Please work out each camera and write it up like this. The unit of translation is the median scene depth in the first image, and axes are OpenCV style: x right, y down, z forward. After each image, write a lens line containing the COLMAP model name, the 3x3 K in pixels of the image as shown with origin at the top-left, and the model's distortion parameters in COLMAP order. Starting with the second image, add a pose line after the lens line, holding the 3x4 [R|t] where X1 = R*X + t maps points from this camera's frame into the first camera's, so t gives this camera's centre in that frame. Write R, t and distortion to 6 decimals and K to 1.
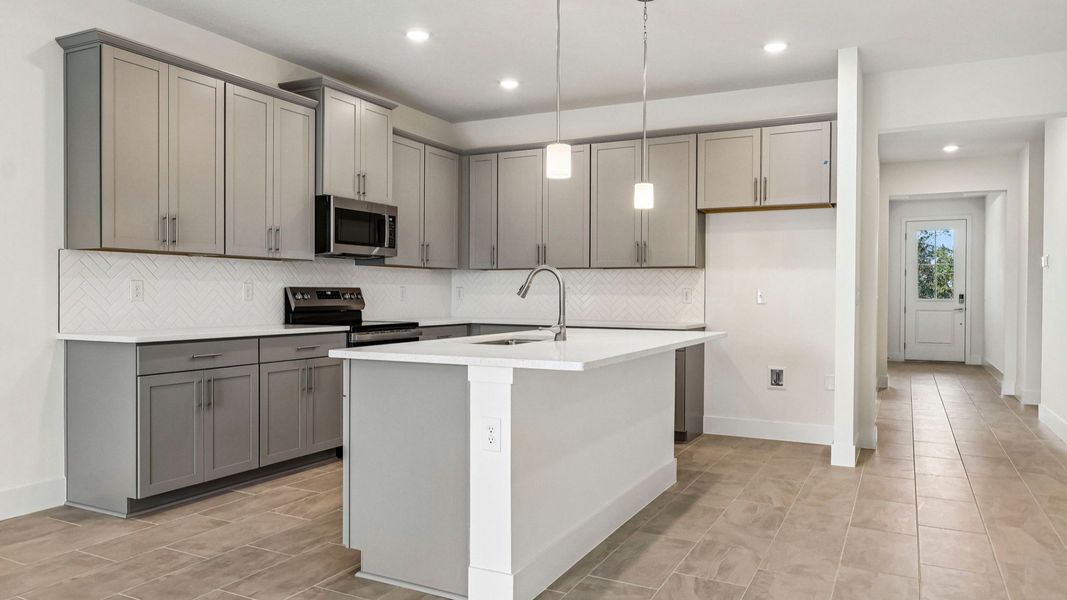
lens RADIAL K [[725.7, 0, 539.1], [0, 725.7, 298.8], [0, 0, 1]] dist [-0.003495, 0.002455]
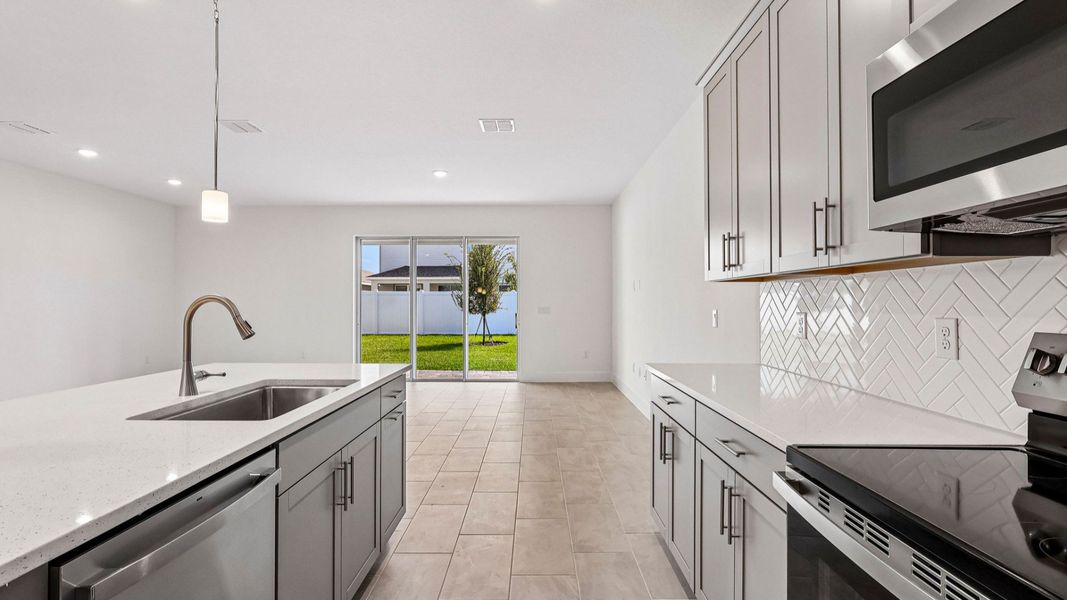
lens RADIAL K [[493.3, 0, 534.1], [0, 493.3, 299.5], [0, 0, 1]] dist [-0.000505, 0.000585]
pose [[-0.889240, -0.007806, -0.457374, -0.035749], [-0.007334, 0.999969, -0.002808, -0.028498], [0.457382, 0.000857, -0.889270, 1.068392]]
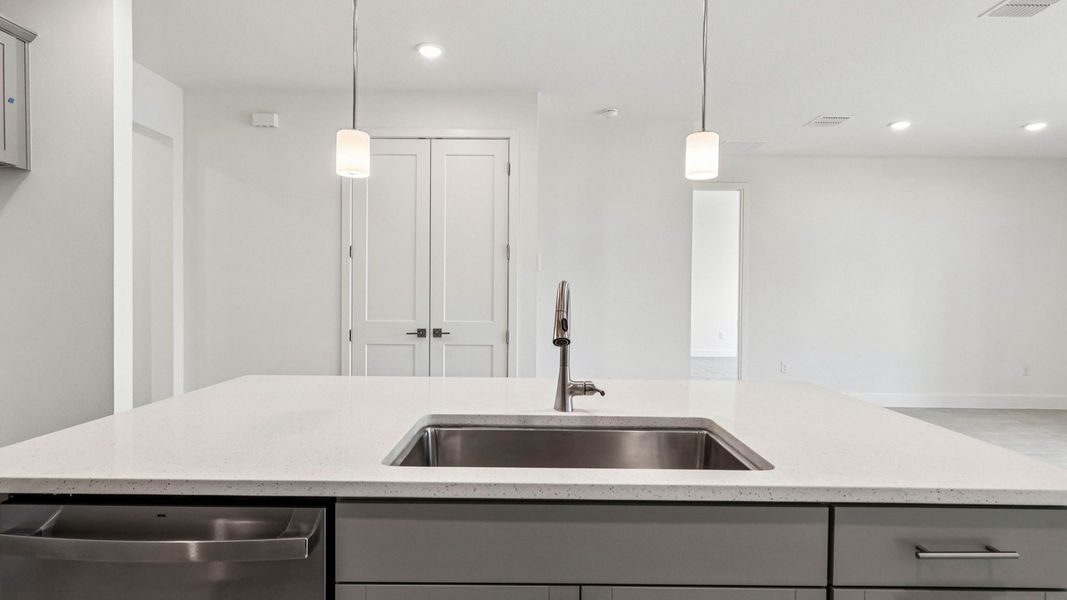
lens RADIAL K [[533.2, 0, 532.4], [0, 533.2, 300.0], [0, 0, 1]] dist [0.000641, 0.001092]
pose [[-0.458721, -0.025327, 0.888219, -0.225905], [-0.007249, 0.999667, 0.024761, -0.028840], [-0.888551, 0.004920, -0.458752, 0.806937]]
